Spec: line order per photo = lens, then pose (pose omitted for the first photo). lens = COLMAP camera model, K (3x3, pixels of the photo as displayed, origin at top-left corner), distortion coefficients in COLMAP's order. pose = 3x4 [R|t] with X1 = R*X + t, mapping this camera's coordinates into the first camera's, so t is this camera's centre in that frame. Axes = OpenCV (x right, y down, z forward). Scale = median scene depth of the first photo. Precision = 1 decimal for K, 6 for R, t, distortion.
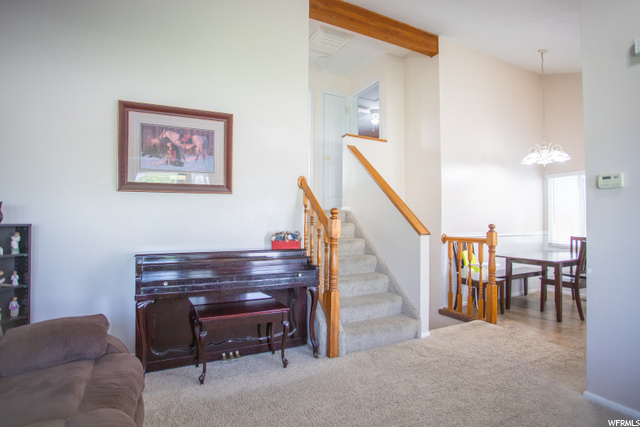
lens RADIAL K [[327.9, 0, 320.0], [0, 327.9, 213.5], [0, 0, 1]] dist [-0.028999, 0.001032]
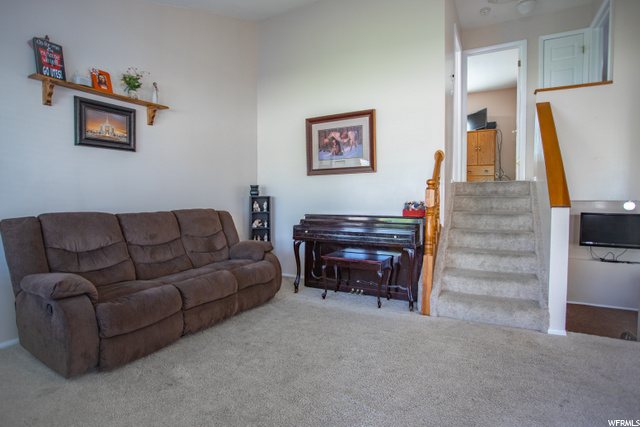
lens RADIAL K [[327.9, 0, 320.0], [0, 327.9, 213.5], [0, 0, 1]] dist [-0.028999, 0.001032]
pose [[0.574118, 0.029820, -0.818230, 0.707796], [0.020409, 0.998505, 0.050711, 0.034630], [0.818518, -0.045814, 0.572651, 0.094410]]
